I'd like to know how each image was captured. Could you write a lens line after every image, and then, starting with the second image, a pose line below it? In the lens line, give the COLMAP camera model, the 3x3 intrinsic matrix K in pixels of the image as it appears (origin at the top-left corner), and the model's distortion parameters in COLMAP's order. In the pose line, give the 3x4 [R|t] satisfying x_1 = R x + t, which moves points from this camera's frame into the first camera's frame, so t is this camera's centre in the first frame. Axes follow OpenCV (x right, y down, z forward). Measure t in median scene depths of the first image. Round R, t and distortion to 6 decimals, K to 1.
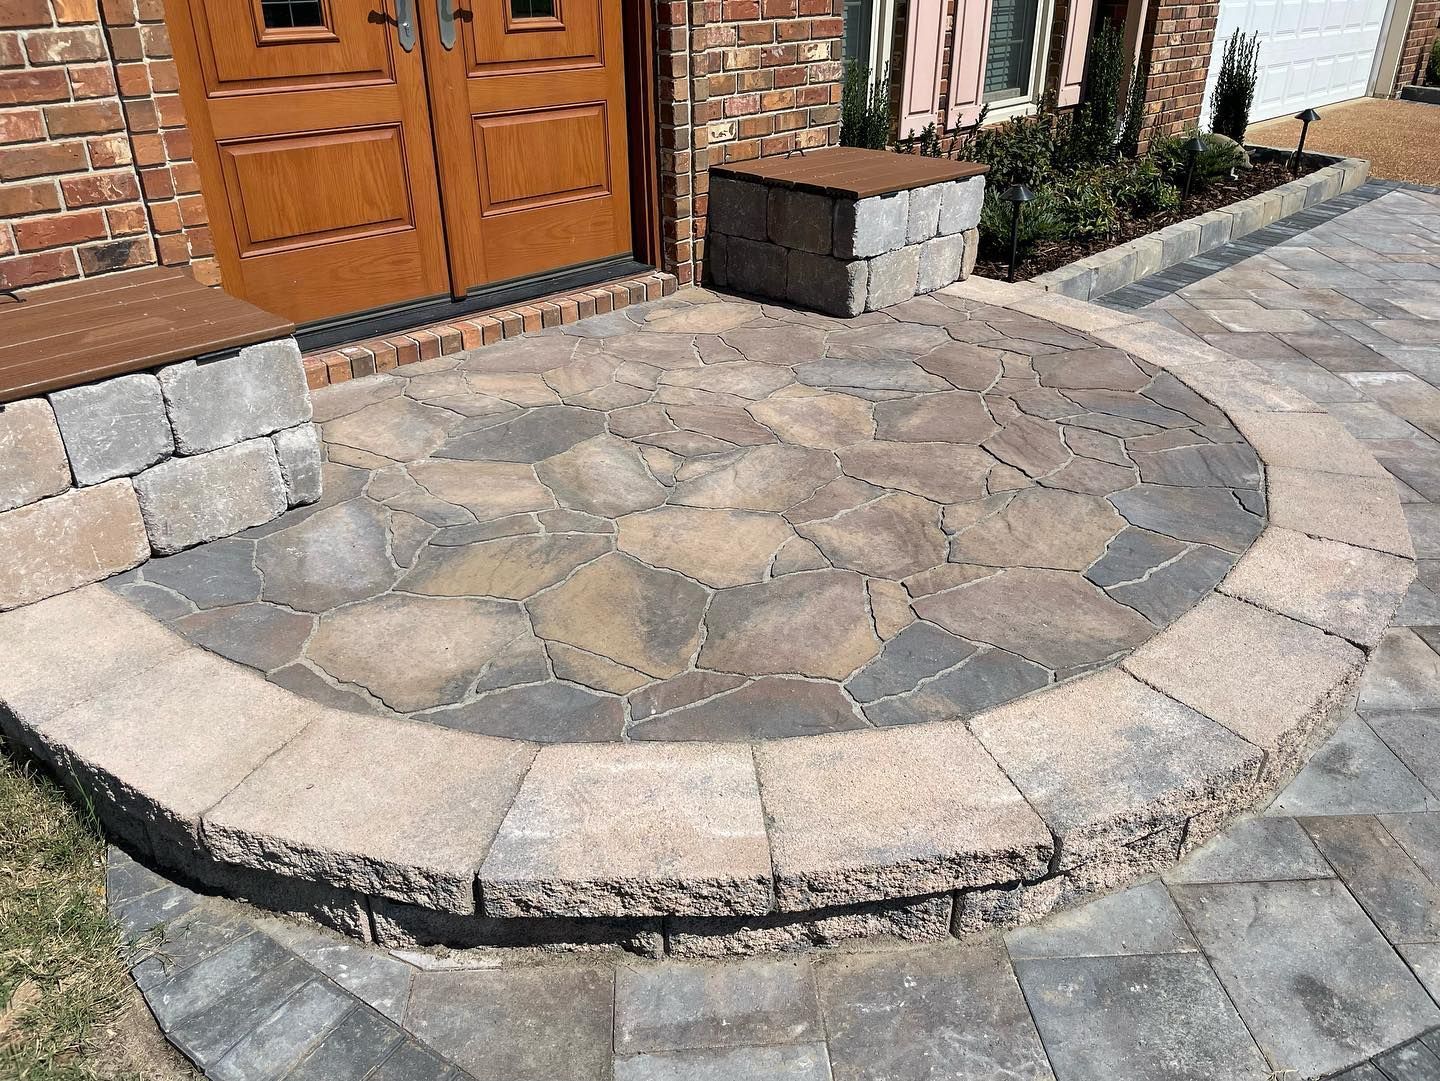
lens RADIAL K [[1107.3, 0, 728.7], [0, 1107.3, 548.8], [0, 0, 1]] dist [0.056165, -0.075348]
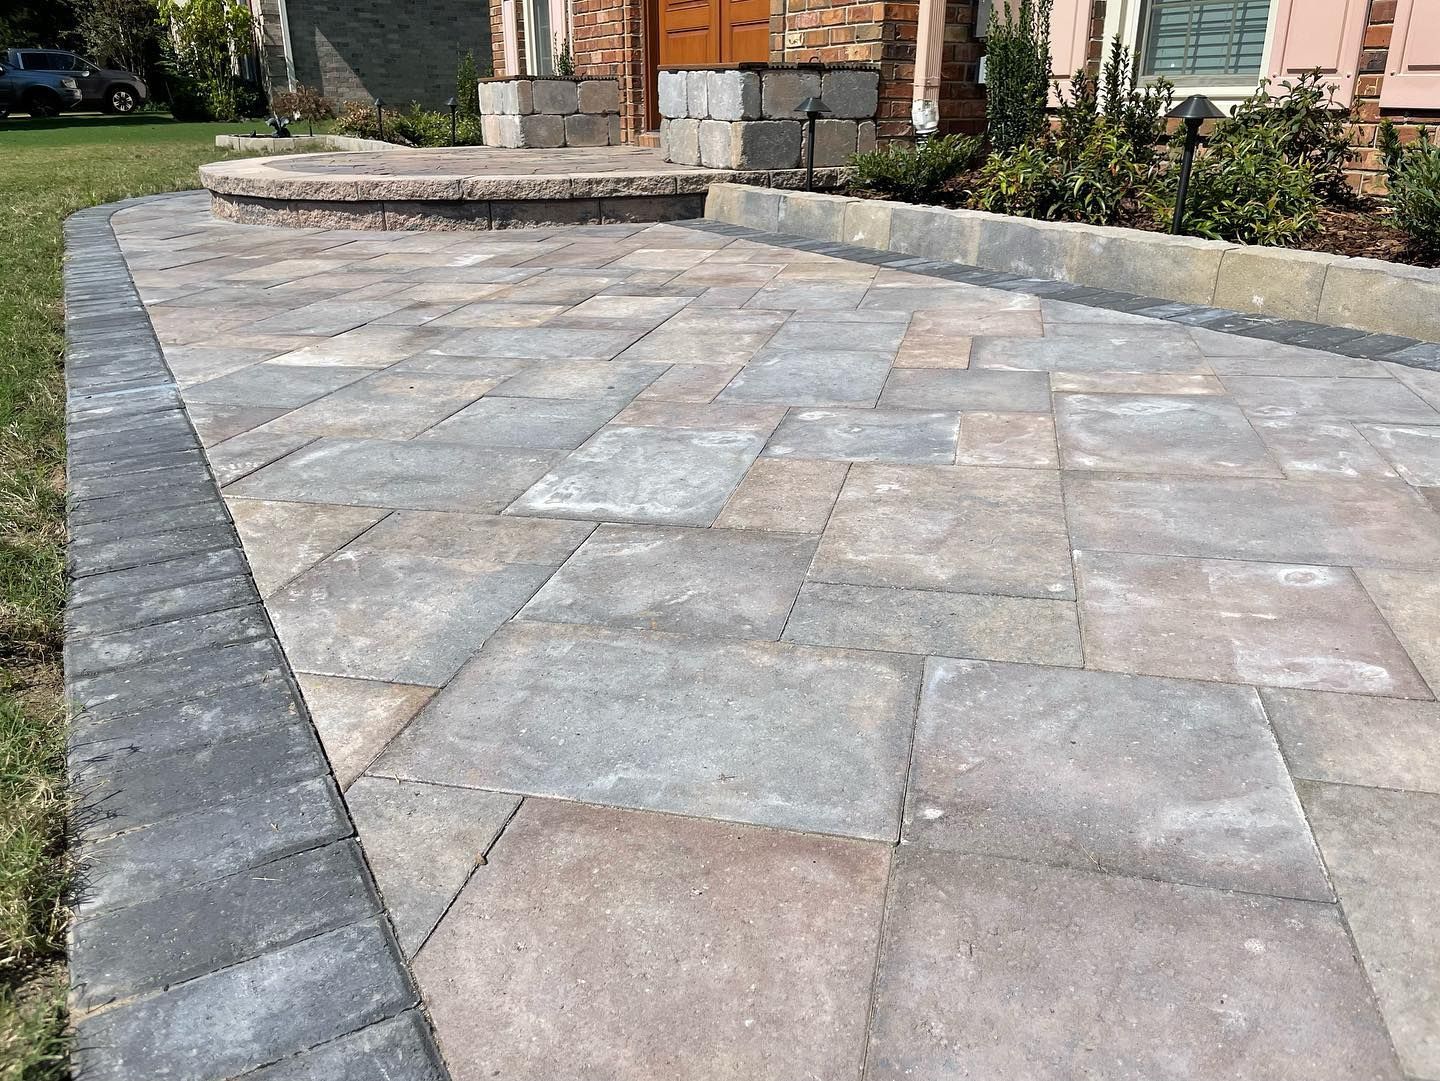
lens RADIAL K [[1107.3, 0, 729.0], [0, 1107.3, 534.4], [0, 0, 1]] dist [0.056165, -0.075348]
pose [[-0.303458, 0.349414, -0.886467, 1.985852], [-0.441459, 0.772906, 0.455774, -0.694738], [0.844409, 0.529647, -0.080293, 1.915940]]
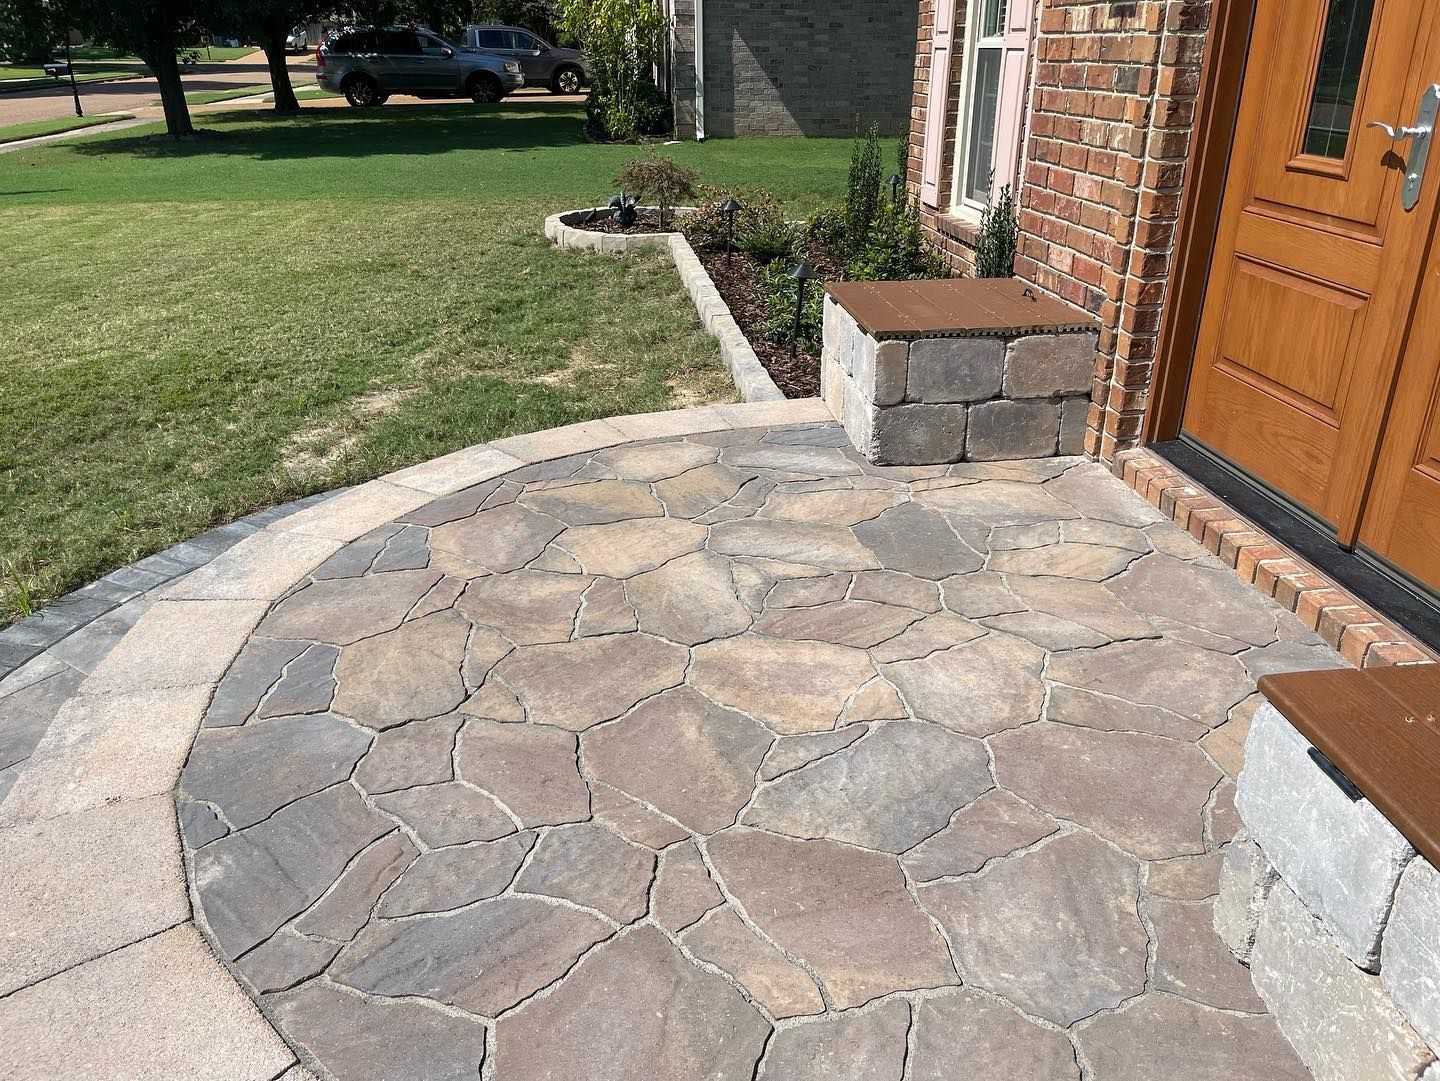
lens RADIAL K [[1107.3, 0, 725.3], [0, 1107.3, 544.3], [0, 0, 1]] dist [0.056165, -0.075348]
pose [[-0.638793, 0.318527, -0.700346, 0.639502], [-0.356368, 0.684243, 0.636250, -0.683815], [0.681869, 0.656013, -0.323577, 1.228578]]
